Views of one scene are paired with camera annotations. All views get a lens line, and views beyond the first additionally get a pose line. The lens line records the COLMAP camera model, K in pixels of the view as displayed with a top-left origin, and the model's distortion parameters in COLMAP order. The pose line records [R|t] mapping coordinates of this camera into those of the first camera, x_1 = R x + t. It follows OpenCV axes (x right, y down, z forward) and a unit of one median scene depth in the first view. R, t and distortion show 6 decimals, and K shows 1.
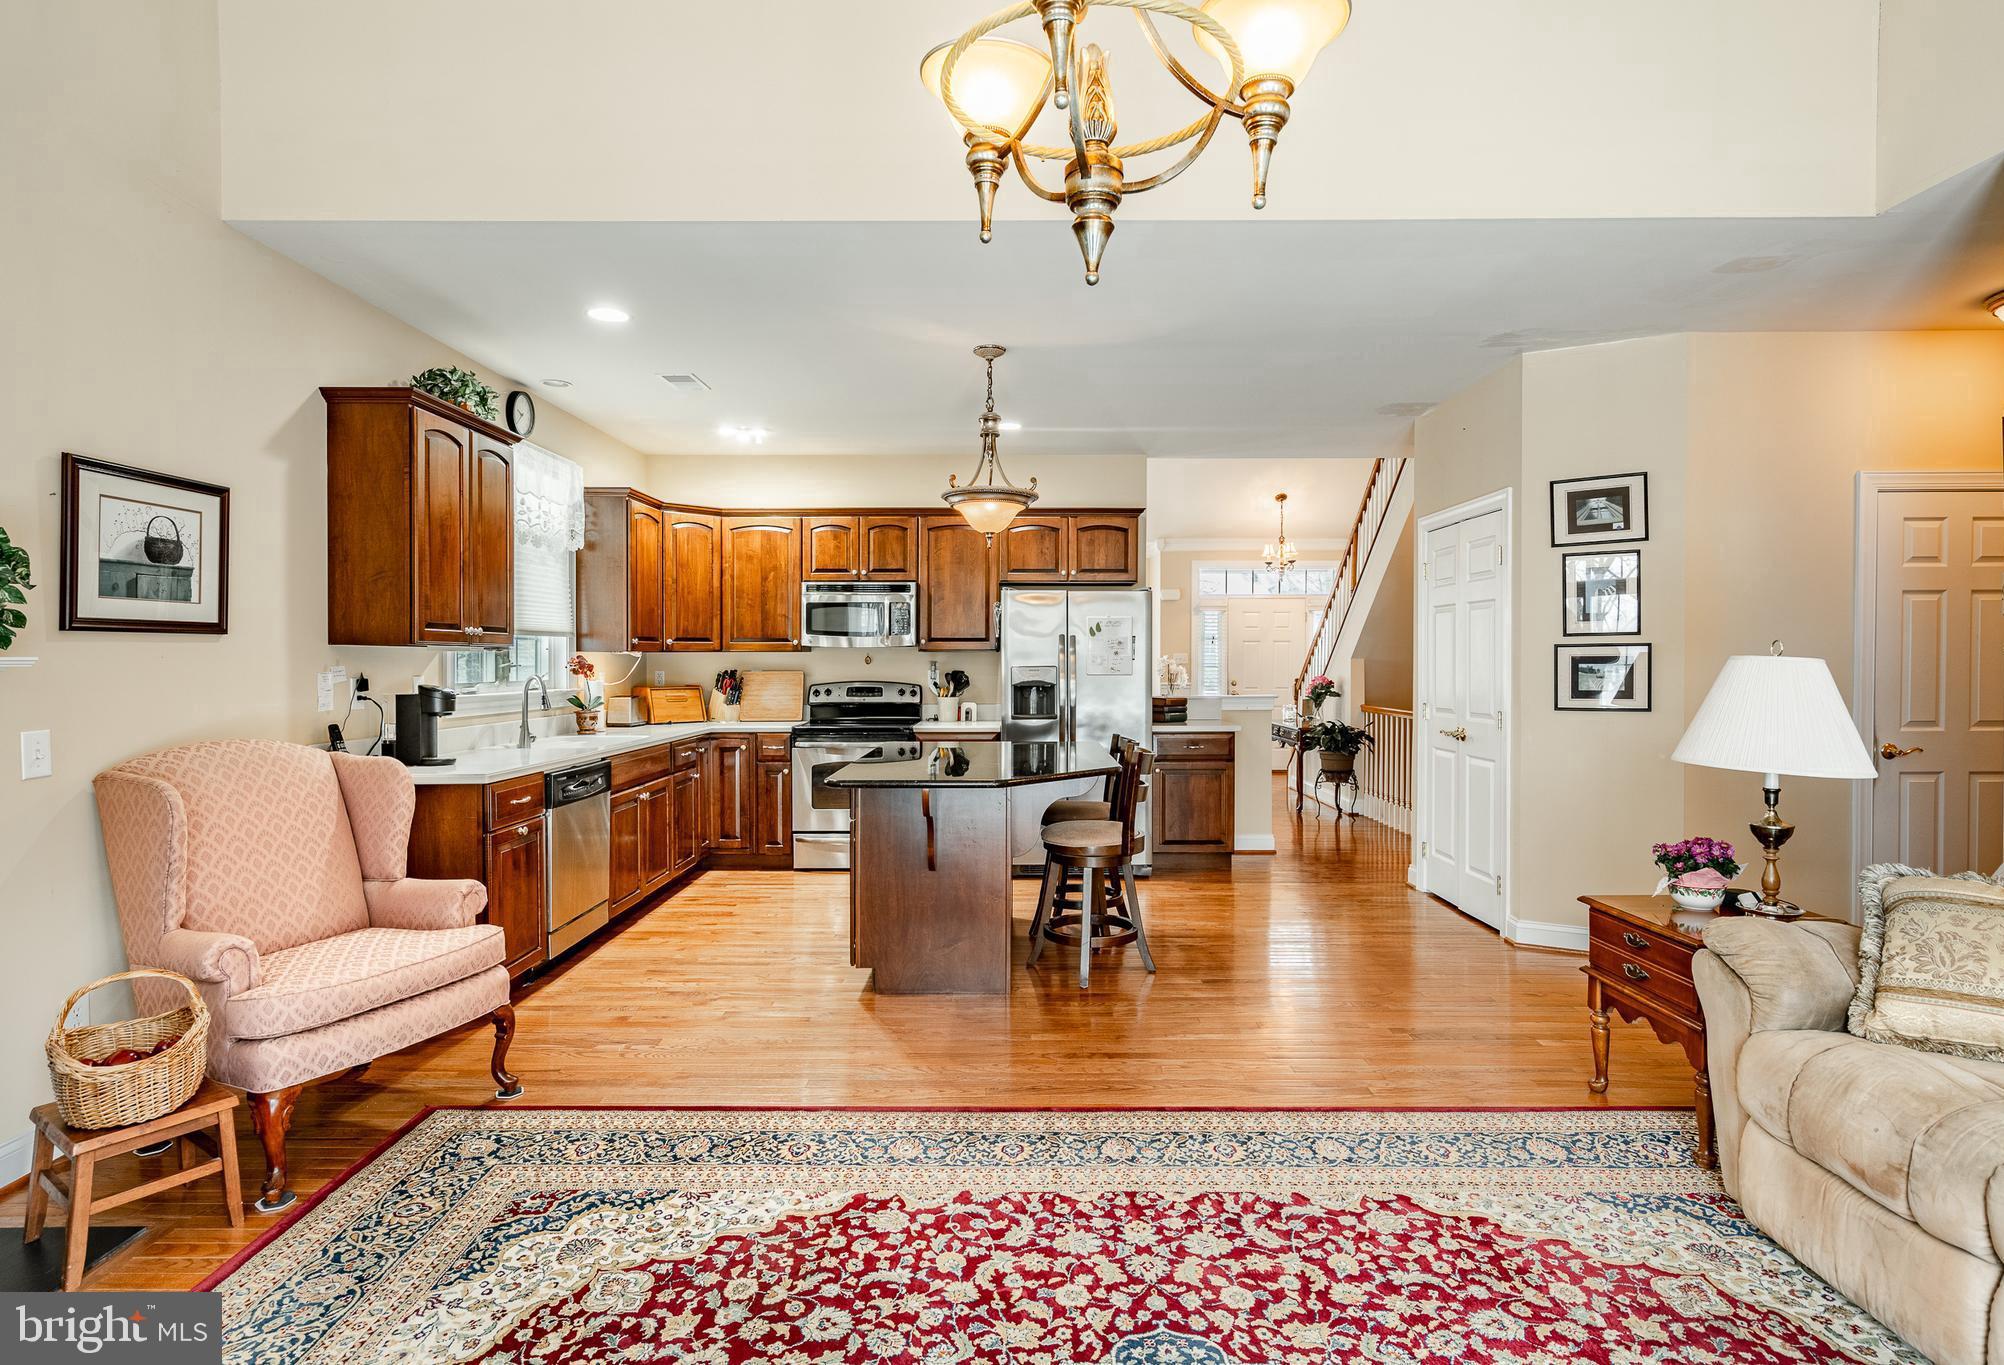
lens RADIAL K [[1019.8, 0, 1003.4], [0, 1019.8, 687.4], [0, 0, 1]] dist [0.005263, 0.001494]
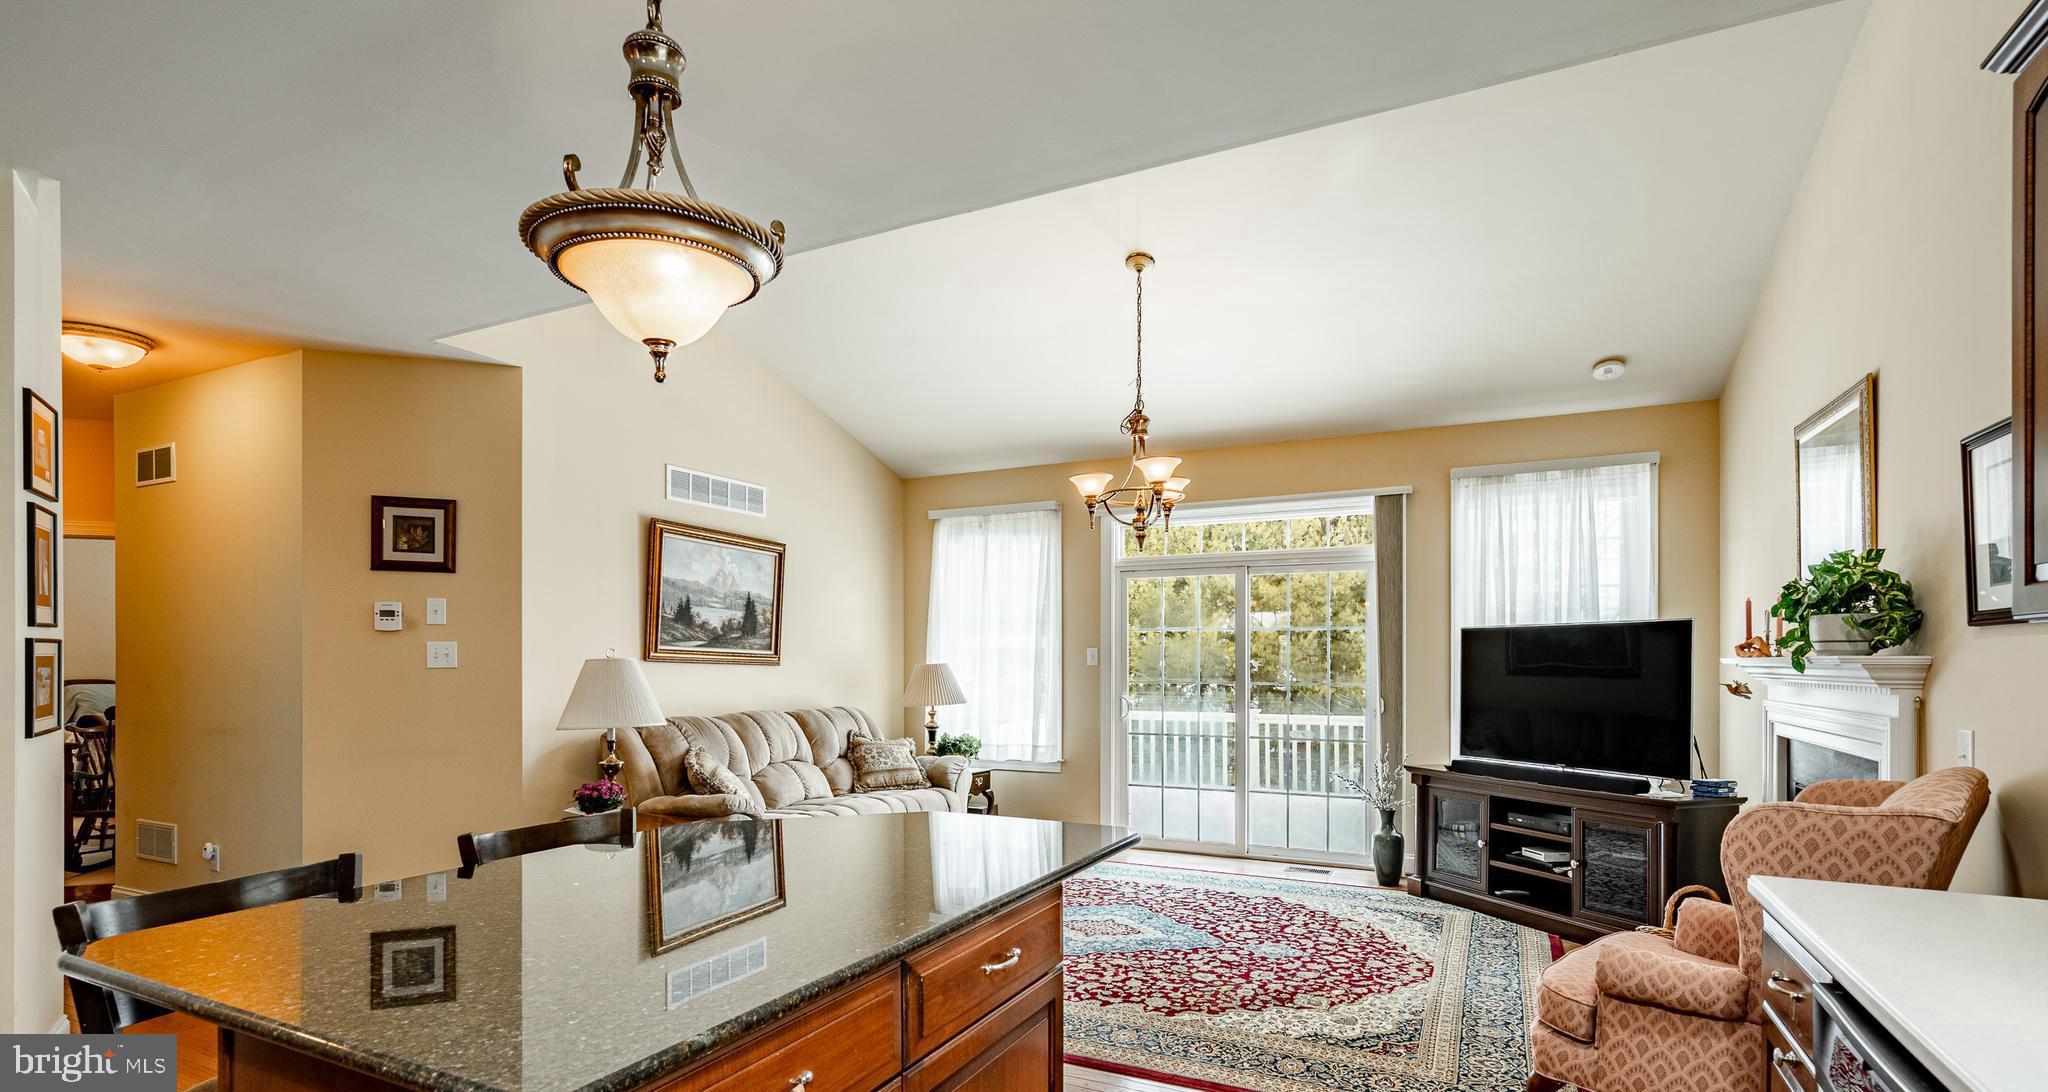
lens RADIAL K [[973.4, 0, 1027.9], [0, 973.4, 672.9], [0, 0, 1]] dist [0.008644, -0.000087]
pose [[-0.901912, -0.003525, 0.431905, -0.599542], [0.013375, 0.999259, 0.036086, -0.064223], [-0.431712, 0.038323, -0.901197, 2.484238]]
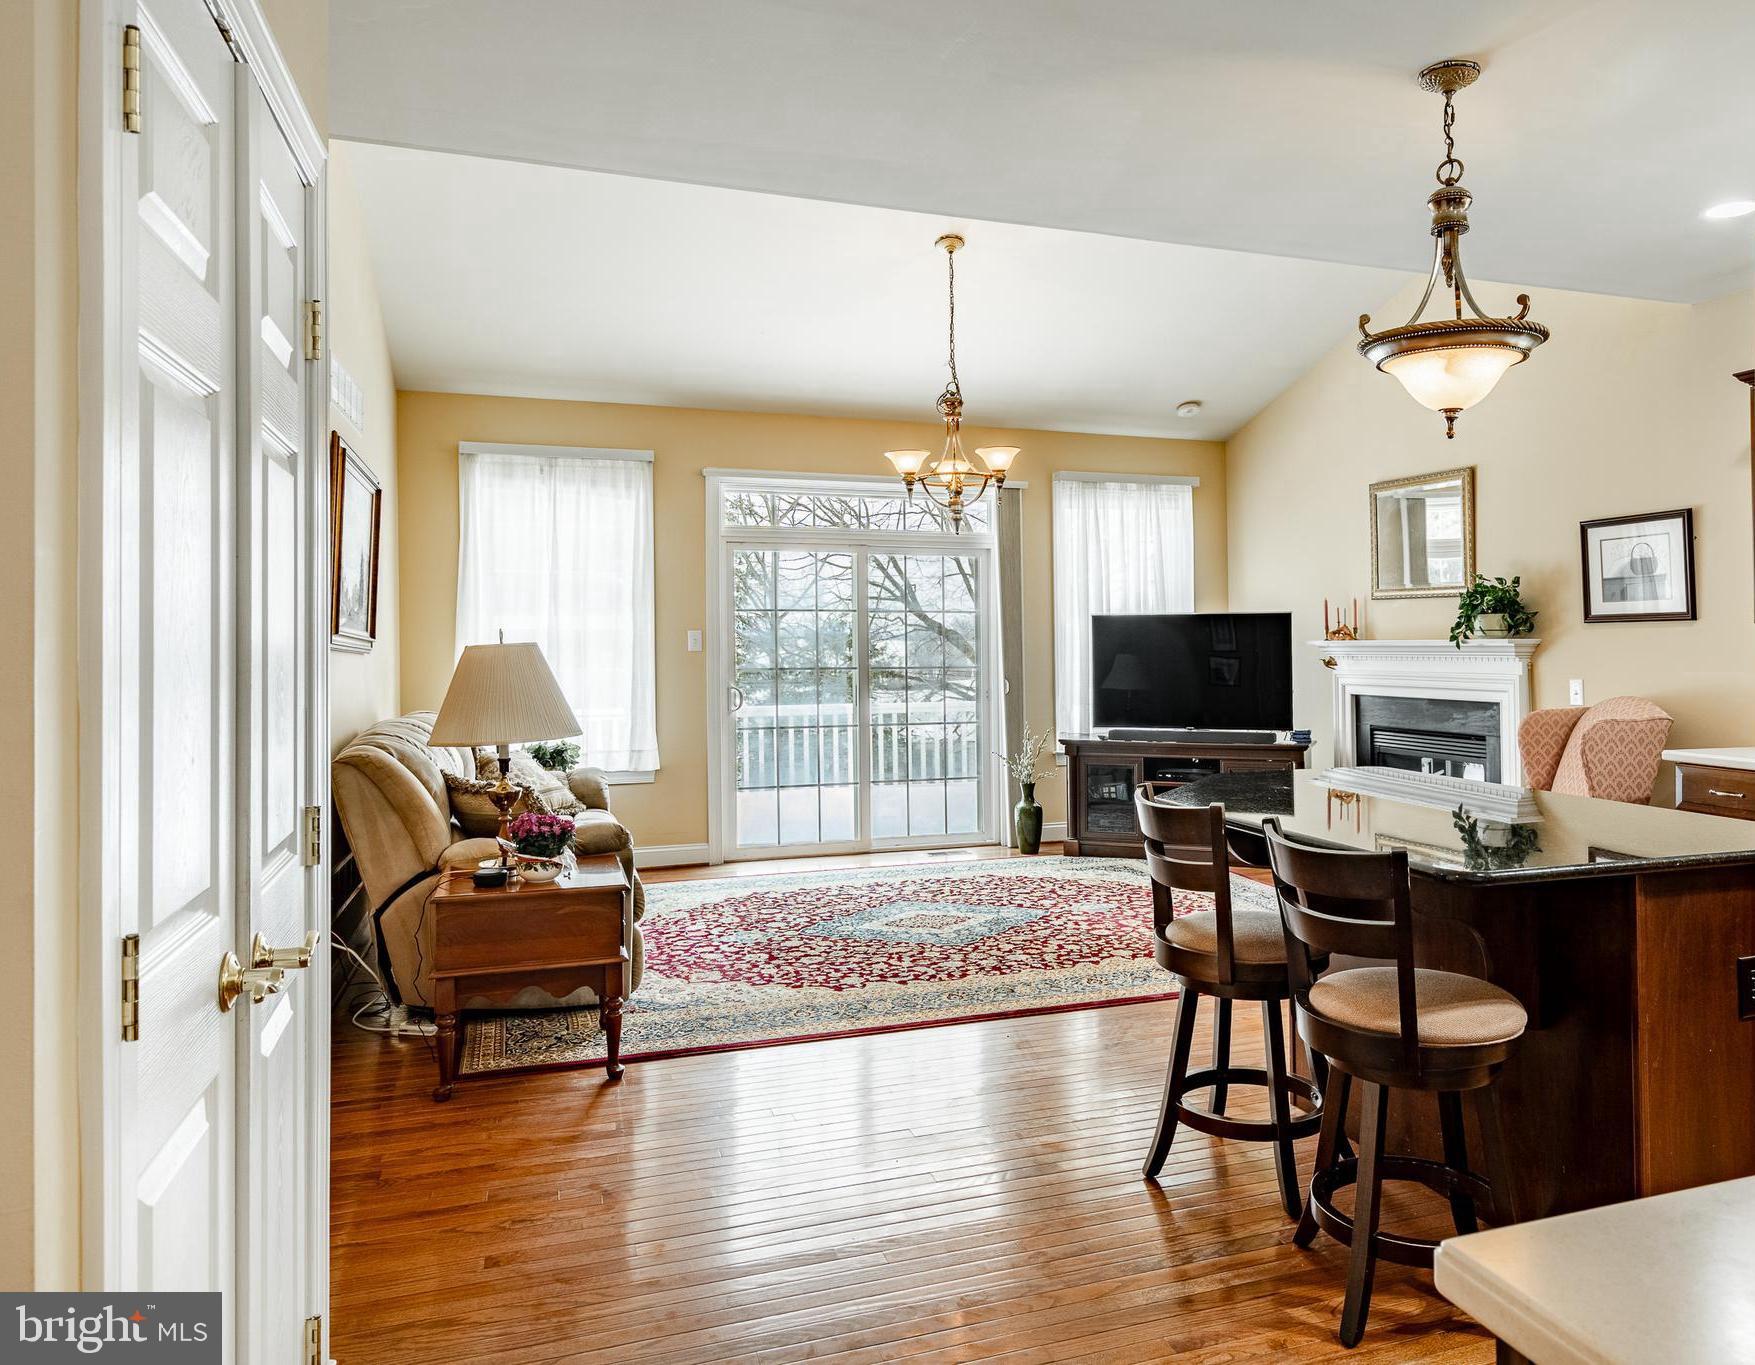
lens RADIAL K [[1229.5, 0, 1019.8], [0, 1229.5, 662.9], [0, 0, 1]] dist [0.008525, 0.006266]
pose [[-0.928283, 0.012441, -0.371667, 0.861453], [-0.003502, 0.999103, 0.042189, -0.083527], [0.371858, 0.040465, -0.927407, 2.948330]]
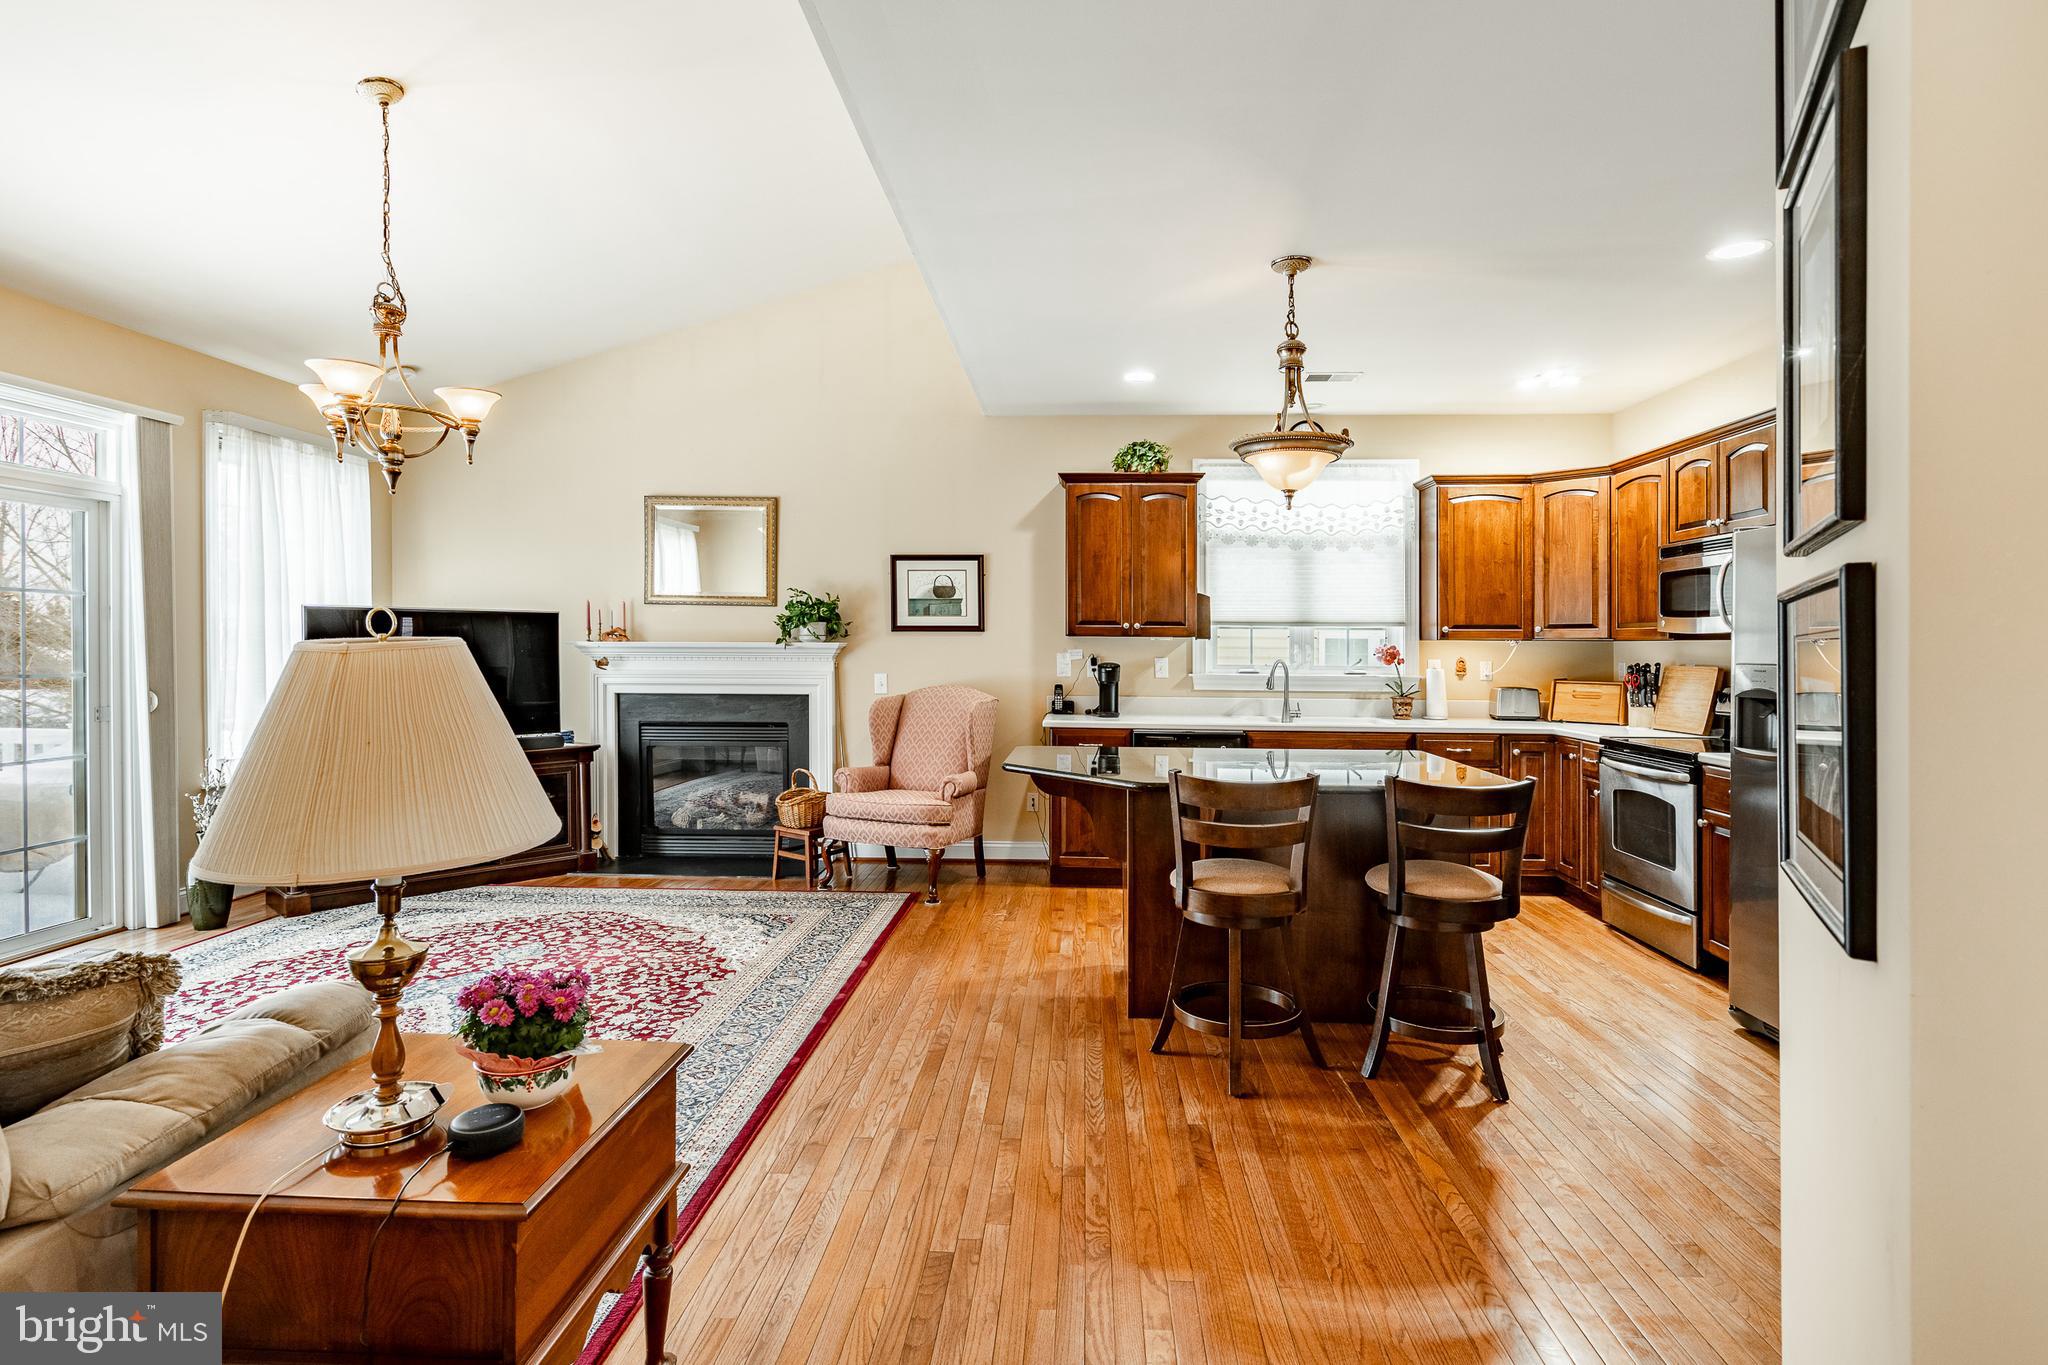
lens RADIAL K [[989.1, 0, 1039.0], [0, 989.1, 664.5], [0, 0, 1]] dist [0.004757, 0.002077]
pose [[-0.030409, 0.022347, -0.999288, 1.494390], [-0.034236, 0.999140, 0.023385, -0.051143], [0.998951, 0.034923, -0.029618, 1.596732]]
